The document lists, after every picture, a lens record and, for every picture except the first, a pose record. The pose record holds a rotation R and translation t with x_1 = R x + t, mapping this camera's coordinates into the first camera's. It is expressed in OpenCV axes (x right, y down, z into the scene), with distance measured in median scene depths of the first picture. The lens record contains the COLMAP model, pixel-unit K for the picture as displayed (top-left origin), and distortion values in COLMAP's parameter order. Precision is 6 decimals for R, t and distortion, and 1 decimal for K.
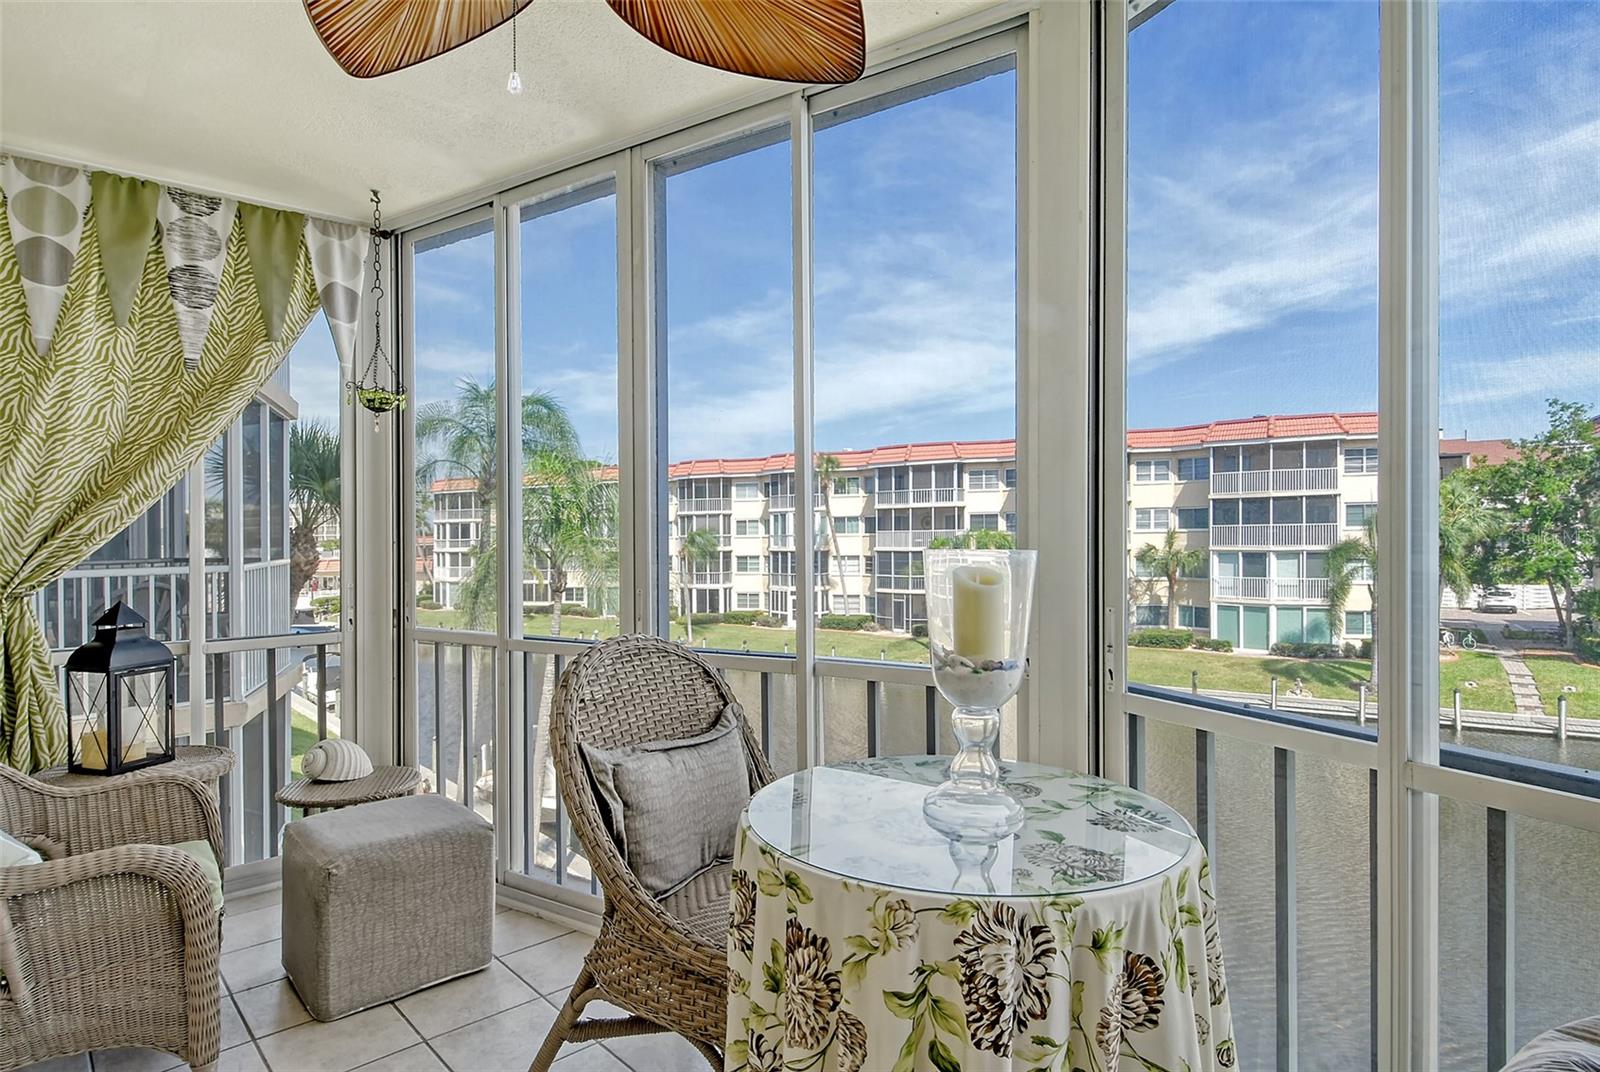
lens RADIAL K [[851.1, 0, 813.7], [0, 851.1, 543.2], [0, 0, 1]] dist [0.024260, -0.030128]
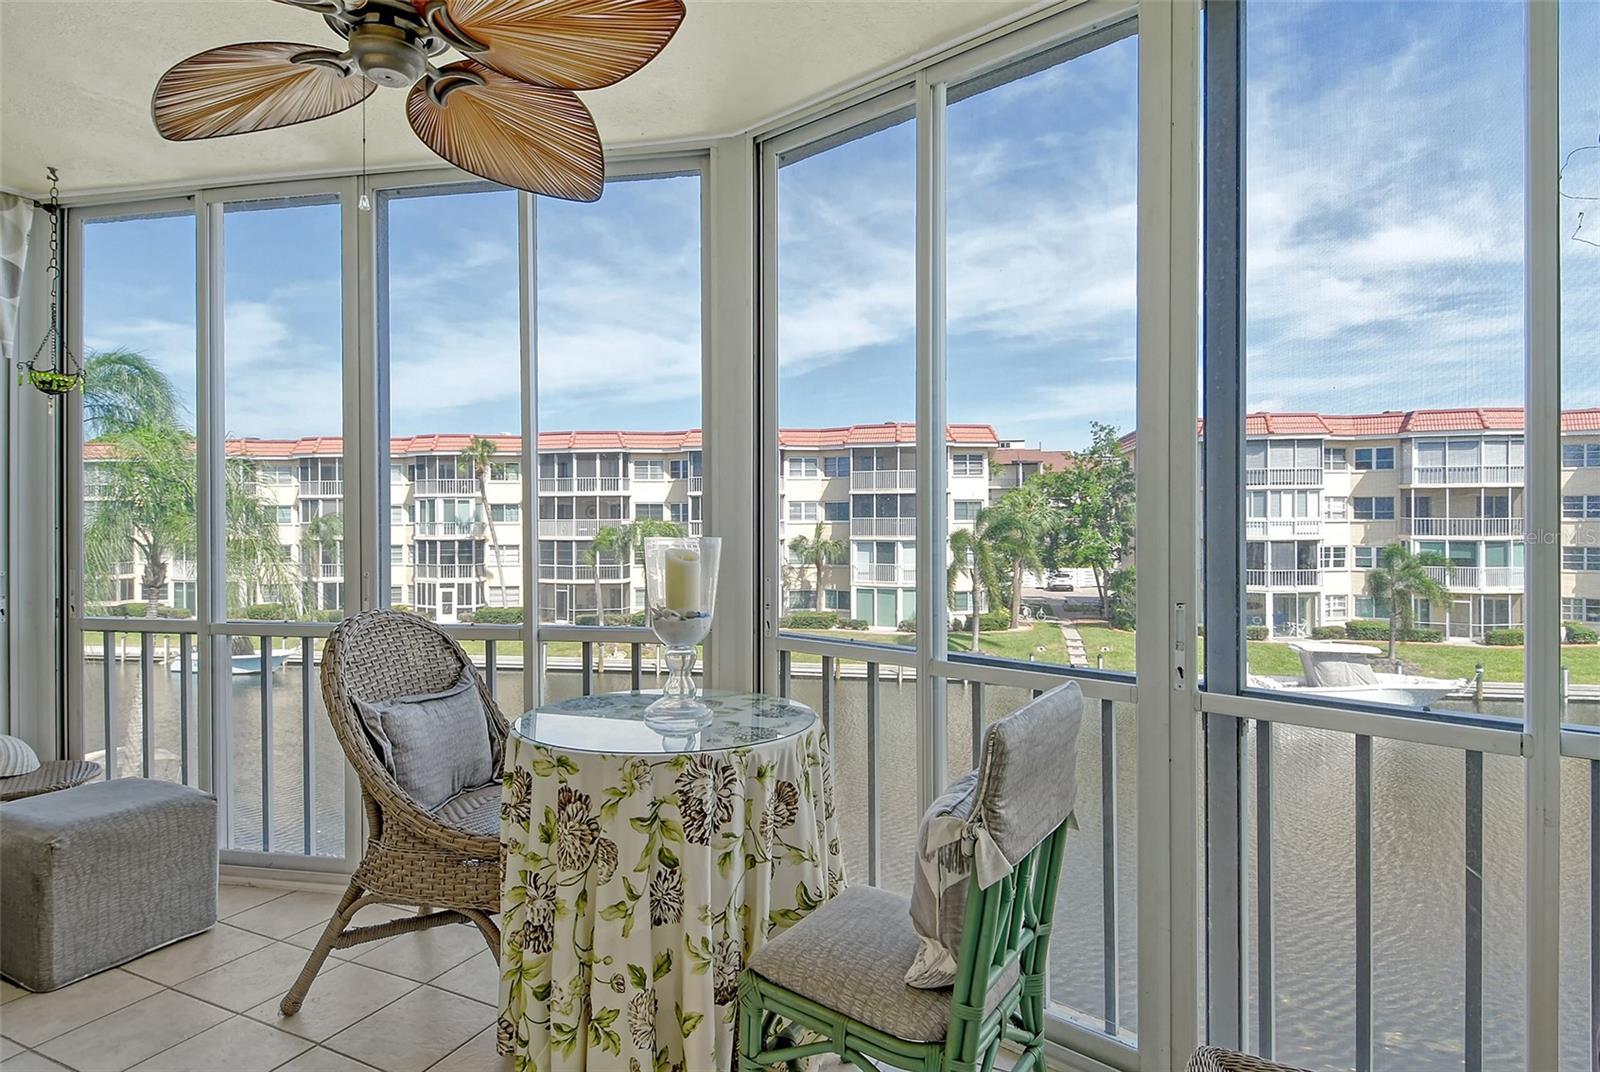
lens RADIAL K [[851.1, 0, 821.4], [0, 851.1, 517.9], [0, 0, 1]] dist [0.024260, -0.030128]
pose [[0.921592, 0.012001, 0.387974, -0.099243], [-0.005296, 0.999818, -0.018348, 0.000721], [-0.388124, 0.014854, 0.921488, -0.276620]]
